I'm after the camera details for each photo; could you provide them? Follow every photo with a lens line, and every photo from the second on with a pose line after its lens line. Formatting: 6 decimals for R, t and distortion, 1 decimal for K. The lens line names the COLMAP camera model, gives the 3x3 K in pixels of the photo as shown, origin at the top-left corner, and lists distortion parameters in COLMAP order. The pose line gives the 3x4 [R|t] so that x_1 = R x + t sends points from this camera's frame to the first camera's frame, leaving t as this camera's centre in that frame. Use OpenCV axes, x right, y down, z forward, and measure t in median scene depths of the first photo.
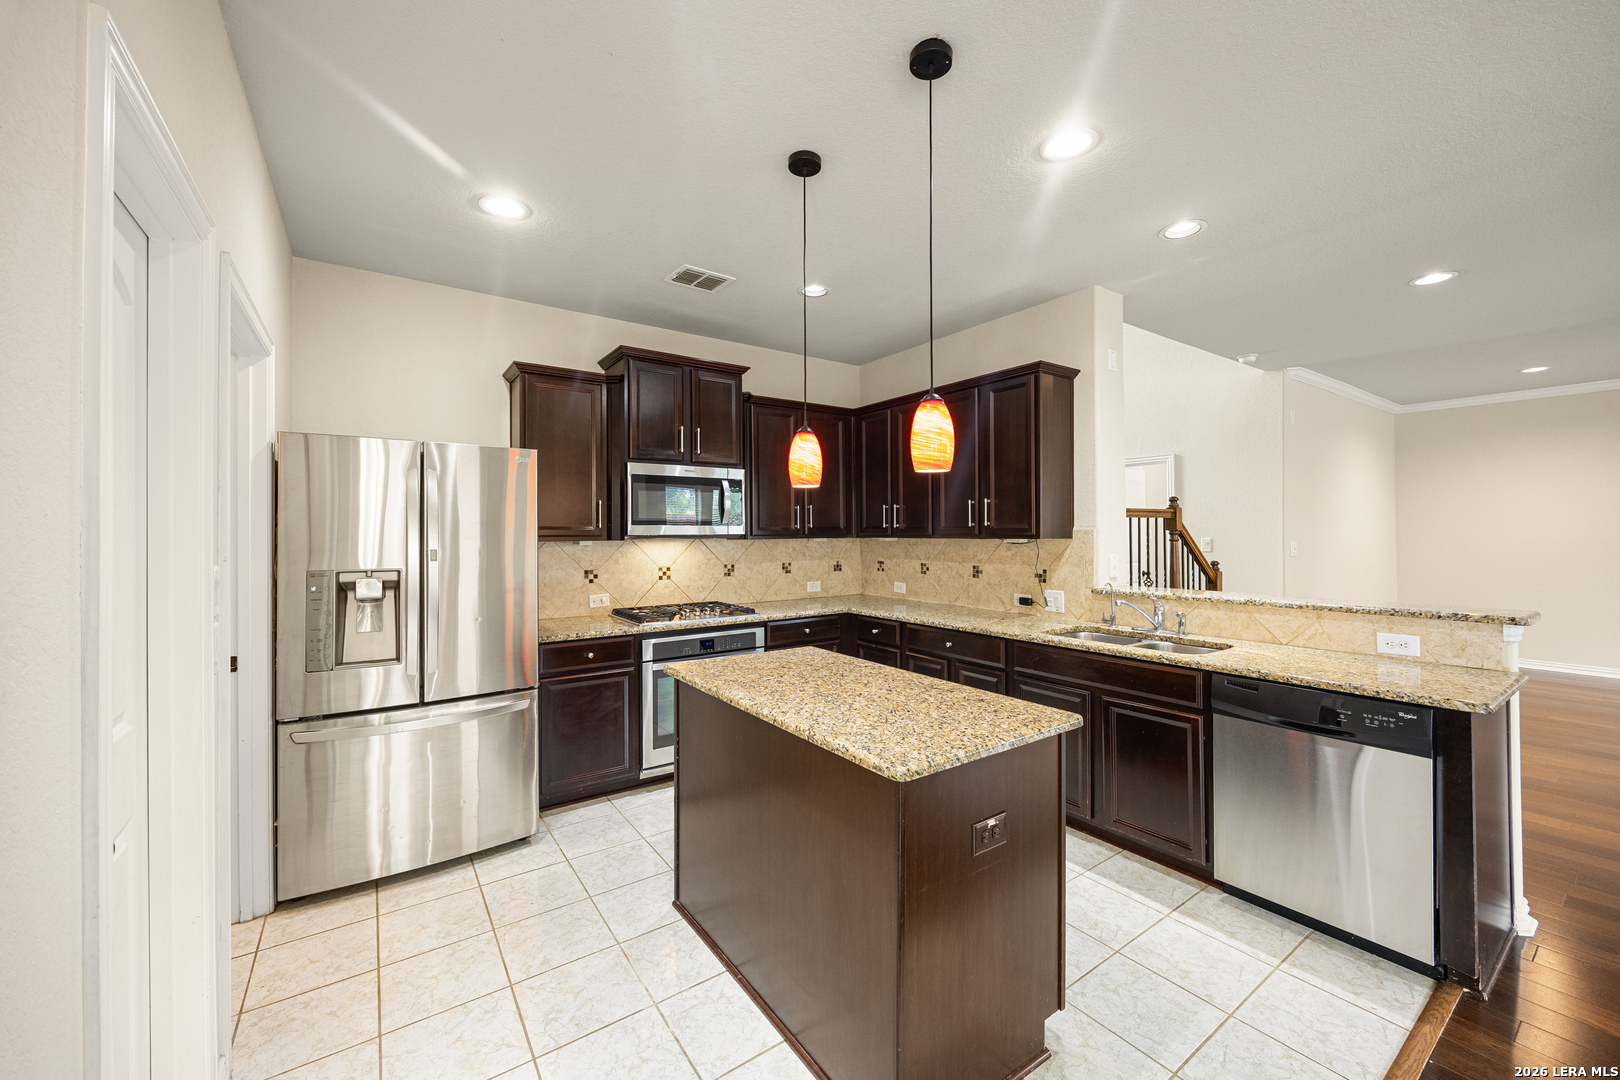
lens RADIAL K [[624.6, 0, 809.0], [0, 624.6, 531.7], [0, 0, 1]] dist [-0.000863, 0.000113]
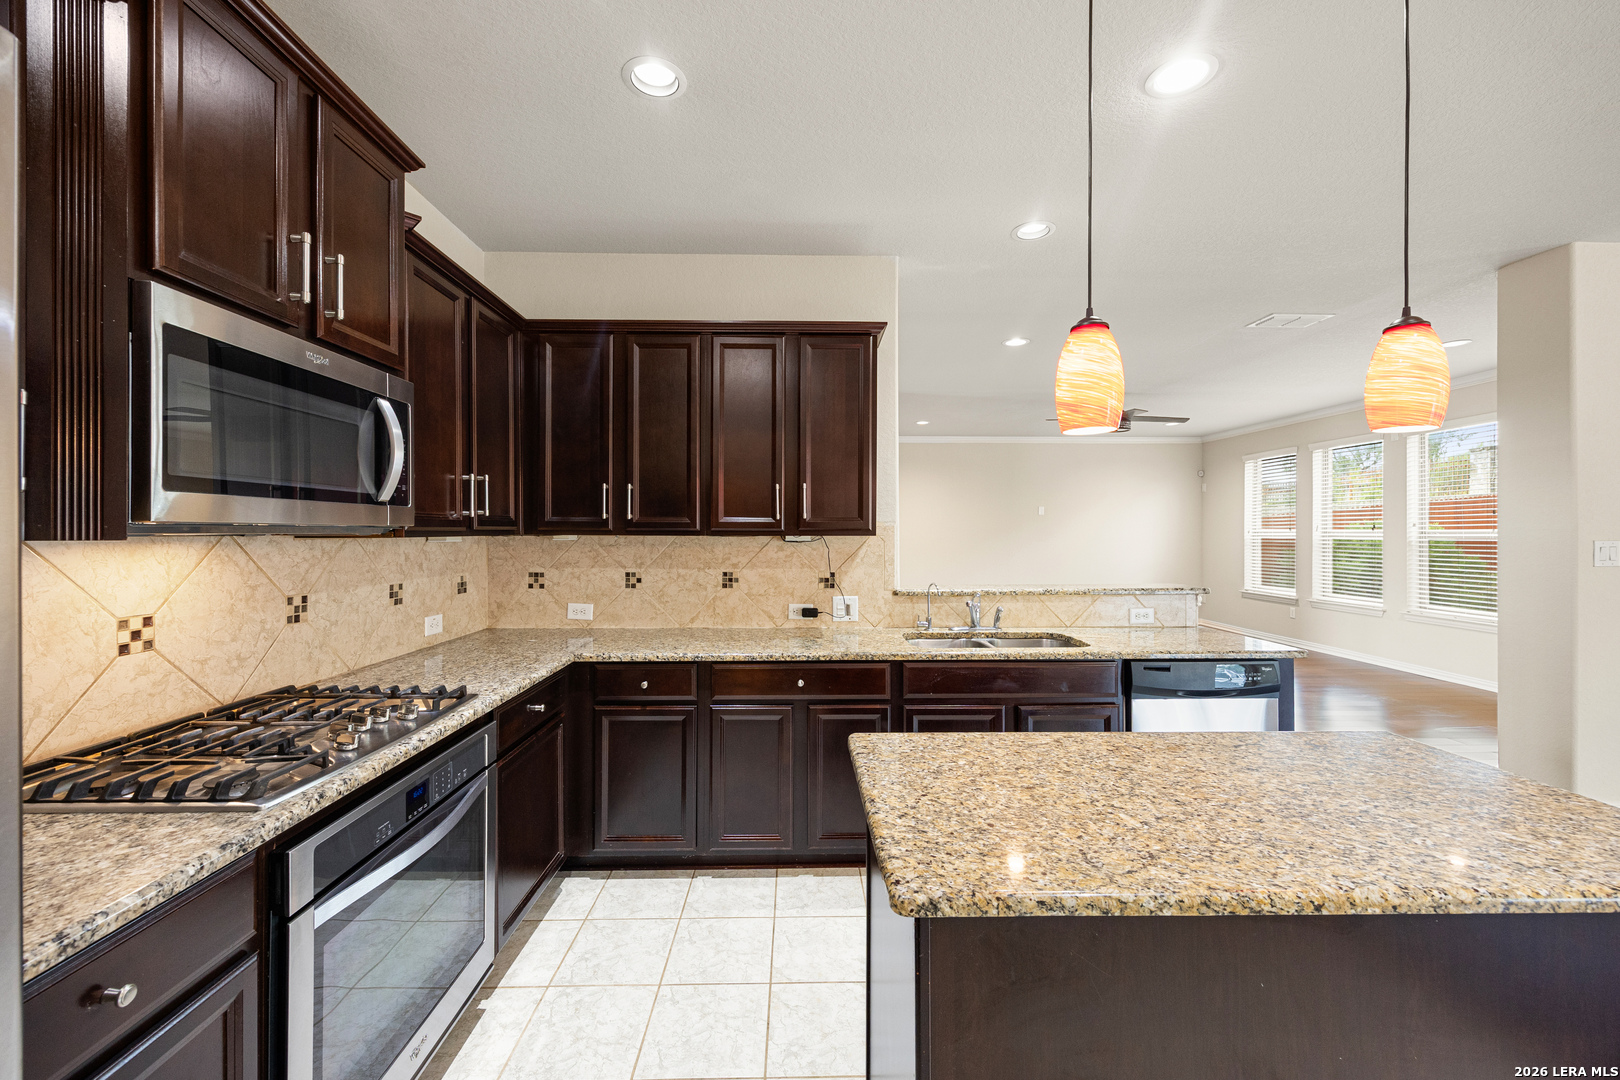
lens RADIAL K [[640.7, 0, 805.2], [0, 640.7, 532.0], [0, 0, 1]] dist [0.002708, 0.000394]
pose [[0.560616, 0.005933, 0.828055, -0.342553], [-0.004145, 0.999982, -0.004359, 0.009764], [-0.828065, -0.000989, 0.560631, 0.522594]]
